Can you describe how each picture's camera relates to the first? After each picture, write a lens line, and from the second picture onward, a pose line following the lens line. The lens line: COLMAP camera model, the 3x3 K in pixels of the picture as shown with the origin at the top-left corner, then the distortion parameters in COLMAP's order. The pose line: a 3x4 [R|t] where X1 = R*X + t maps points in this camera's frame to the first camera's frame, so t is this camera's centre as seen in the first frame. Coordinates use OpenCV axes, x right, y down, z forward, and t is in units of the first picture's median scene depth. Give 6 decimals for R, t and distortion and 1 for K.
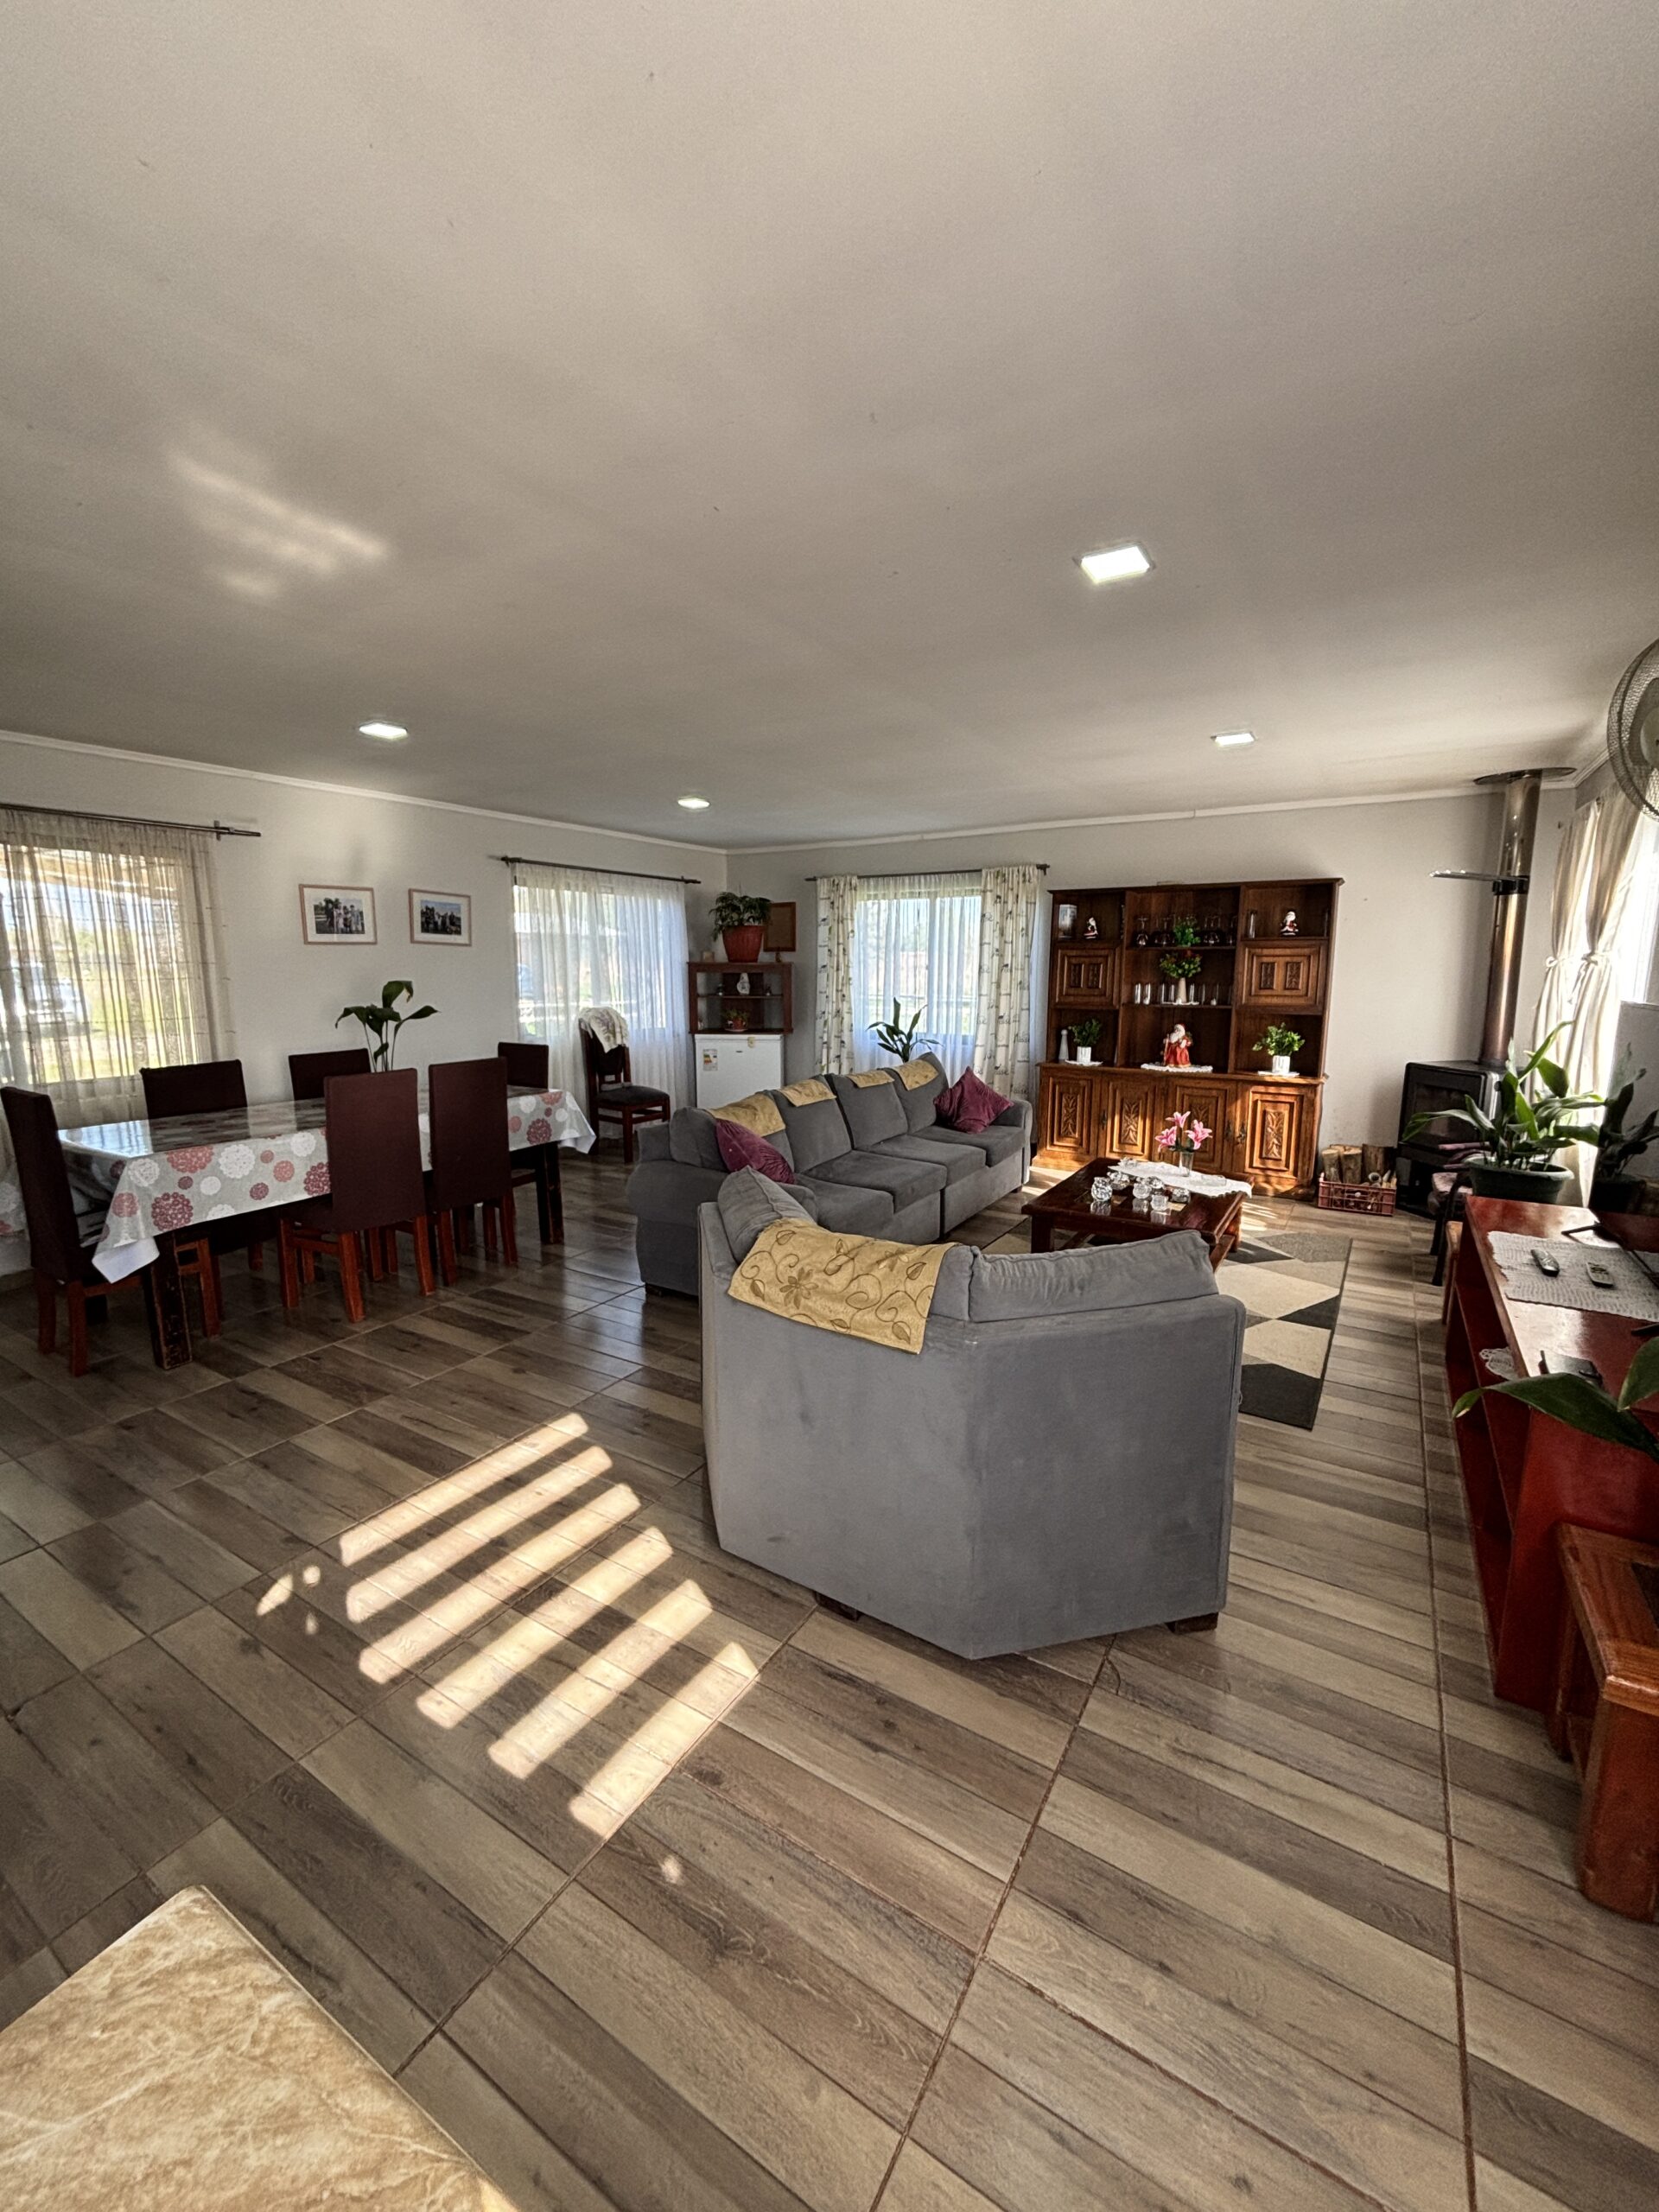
lens RADIAL K [[893.4, 0, 830.1], [0, 893.4, 1104.7], [0, 0, 1]] dist [-0.002485, -0.000338]
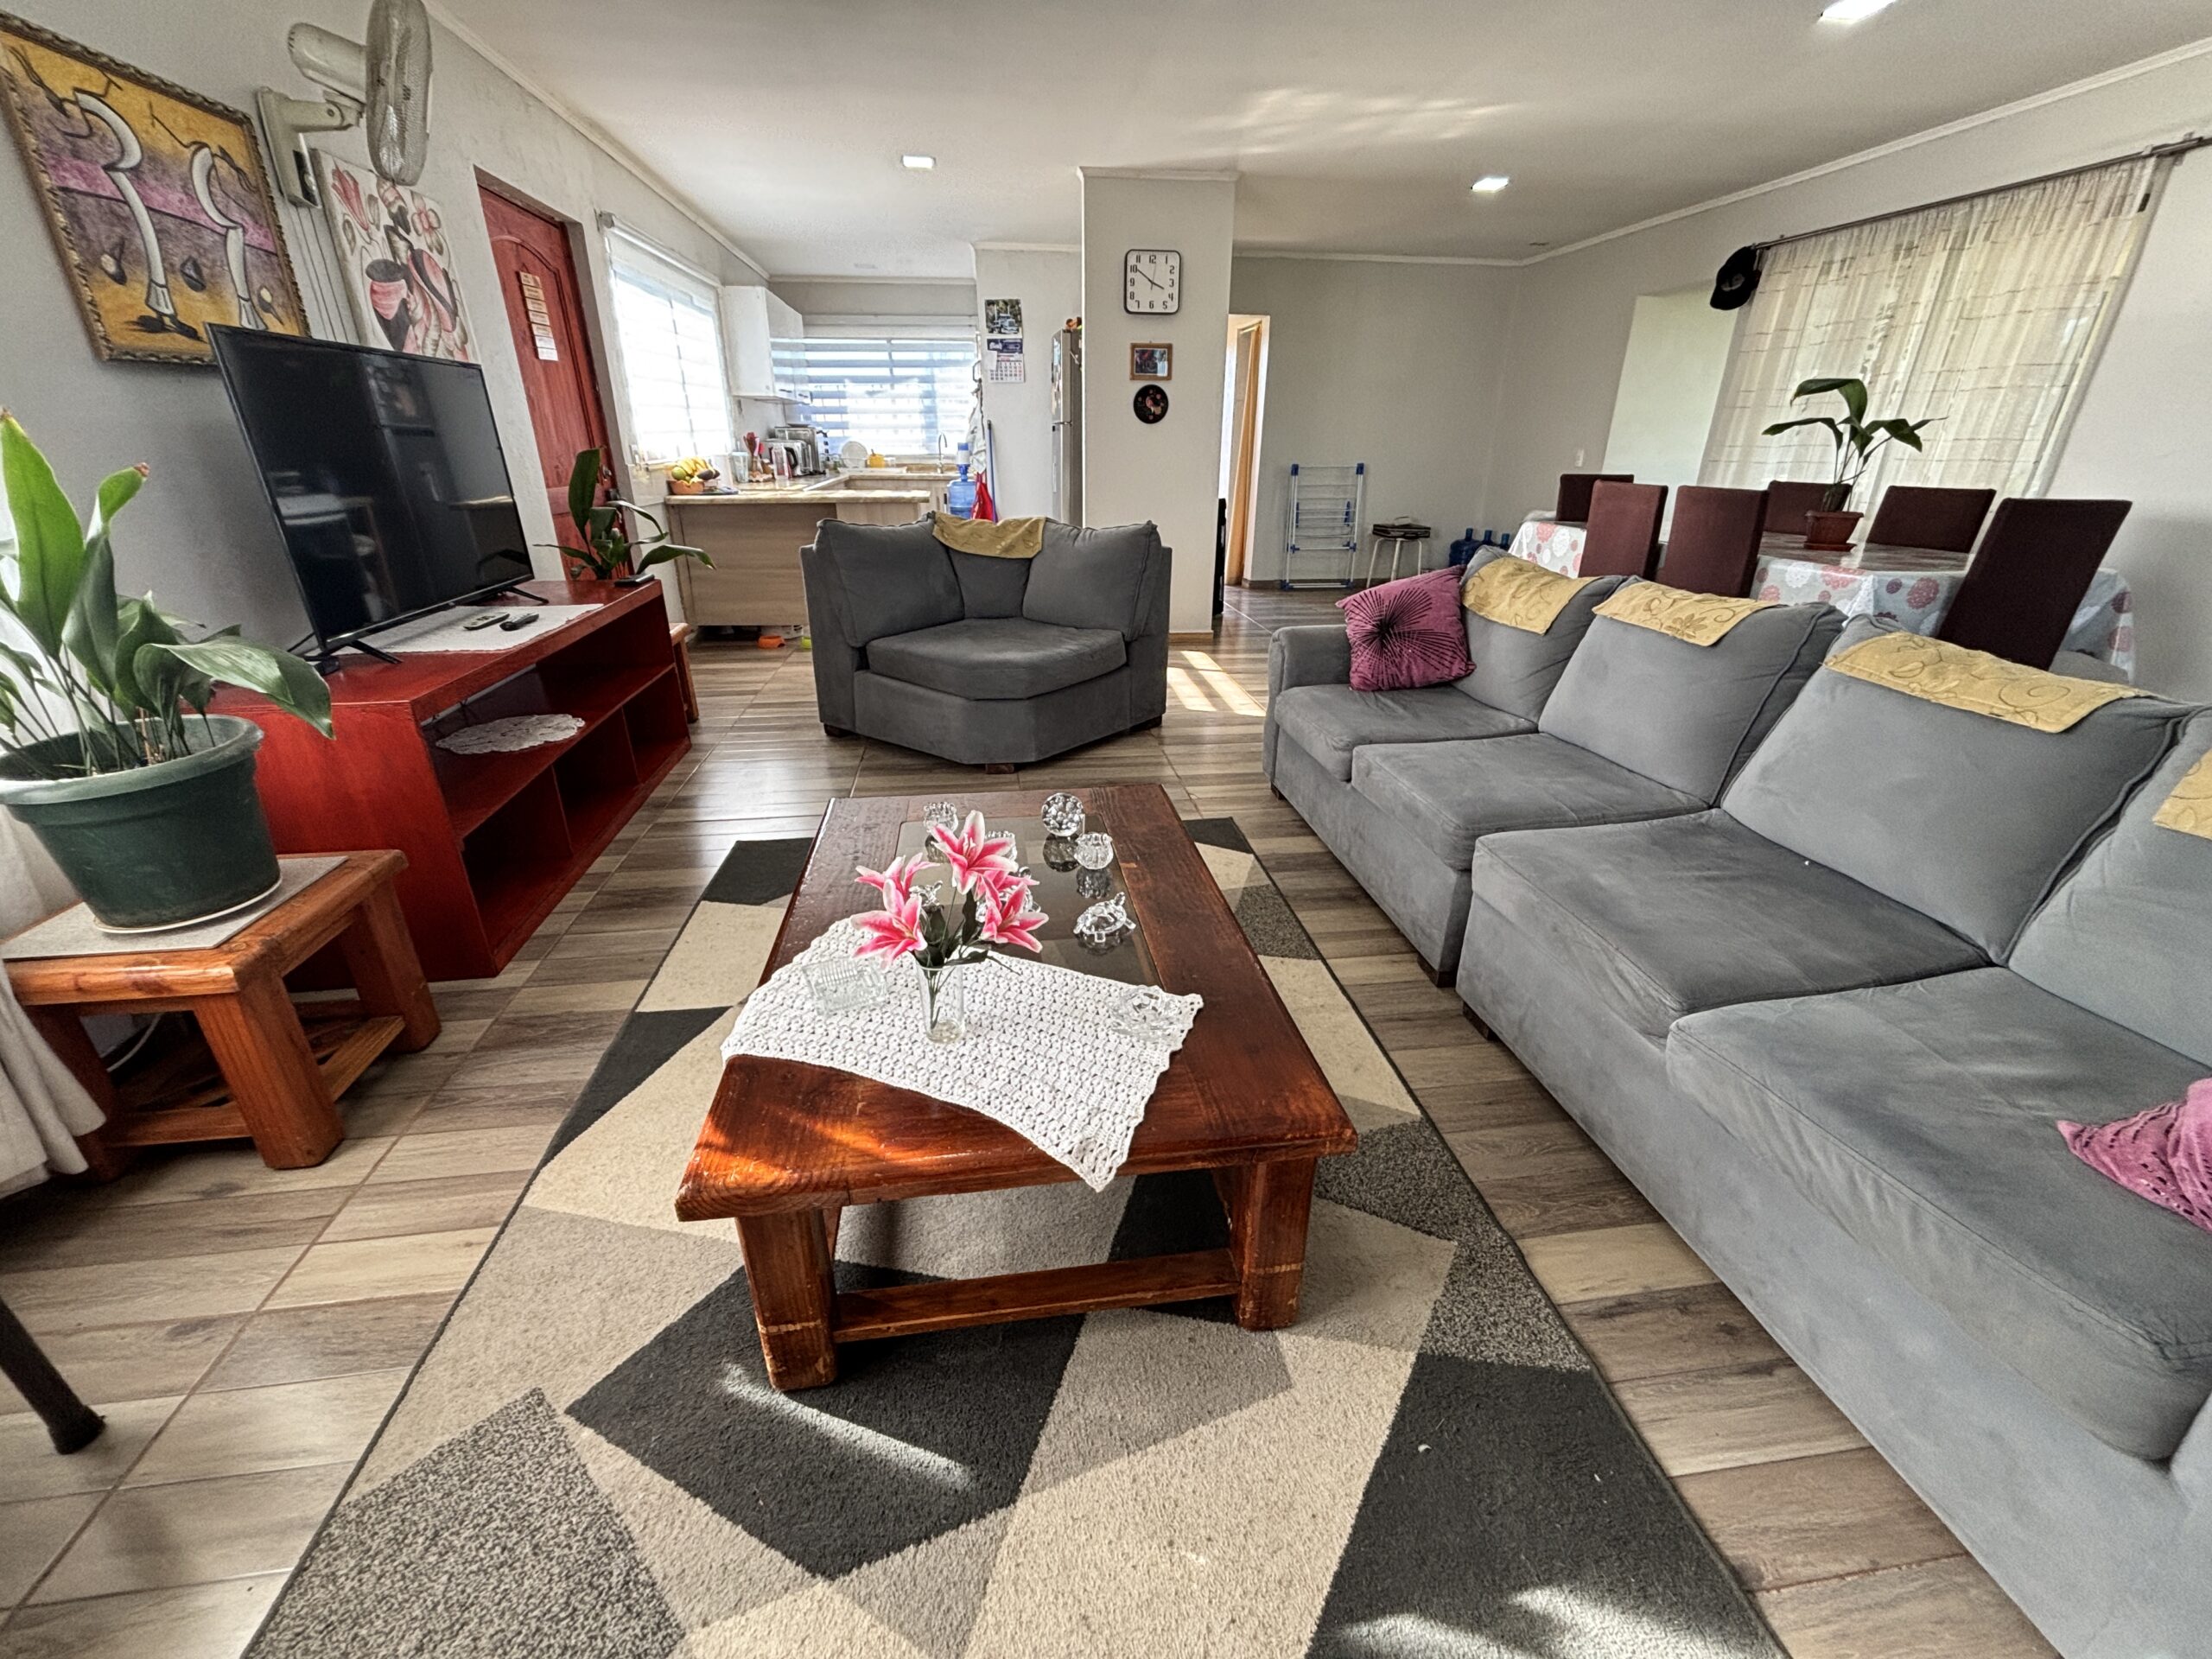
lens RADIAL K [[893.4, 0, 1099.1], [0, 893.4, 810.6], [0, 0, 1]] dist [-0.002485, -0.000338]
pose [[-0.772335, 0.241518, -0.587510, 0.702557], [-0.105166, 0.863518, 0.493231, -0.169631], [0.626449, 0.442726, -0.641526, 1.635974]]
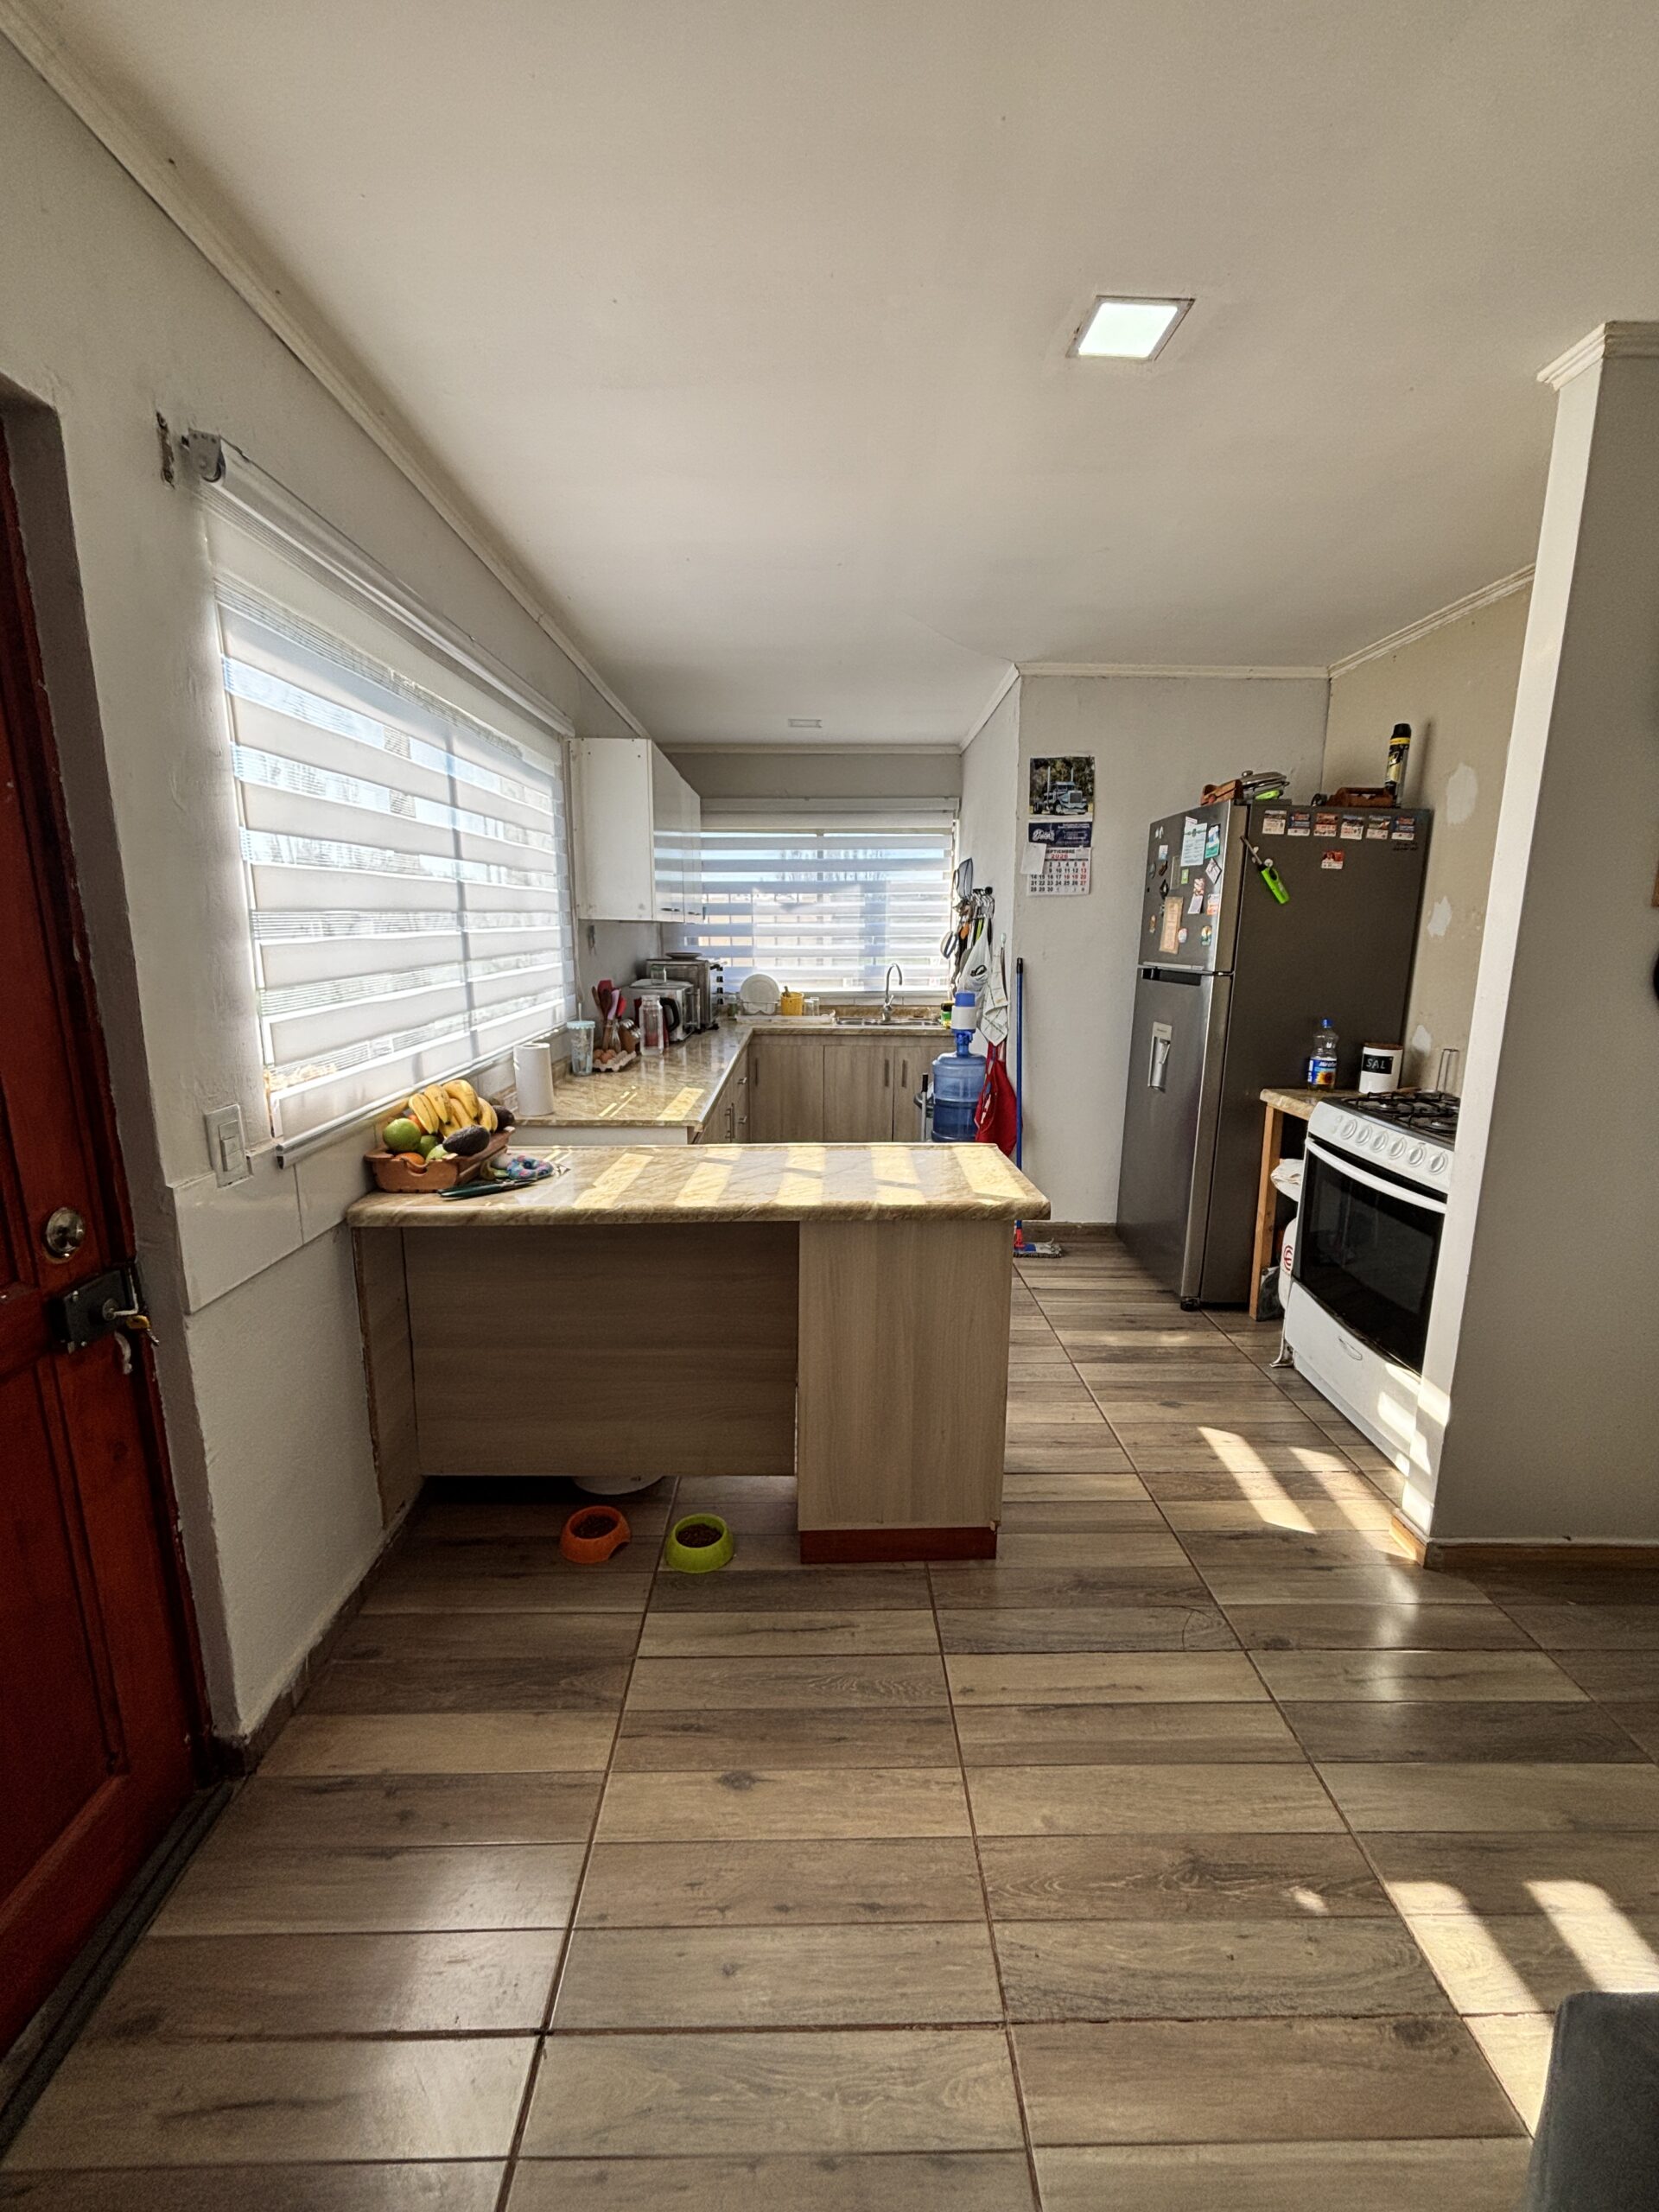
lens RADIAL K [[893.4, 0, 840.5], [0, 893.4, 1112.9], [0, 0, 1]] dist [-0.002485, -0.000338]
pose [[-0.835813, 0.106719, -0.538542, 0.298145], [-0.091773, 0.939966, 0.328698, -0.072618], [0.541289, 0.324154, -0.775842, 0.567479]]
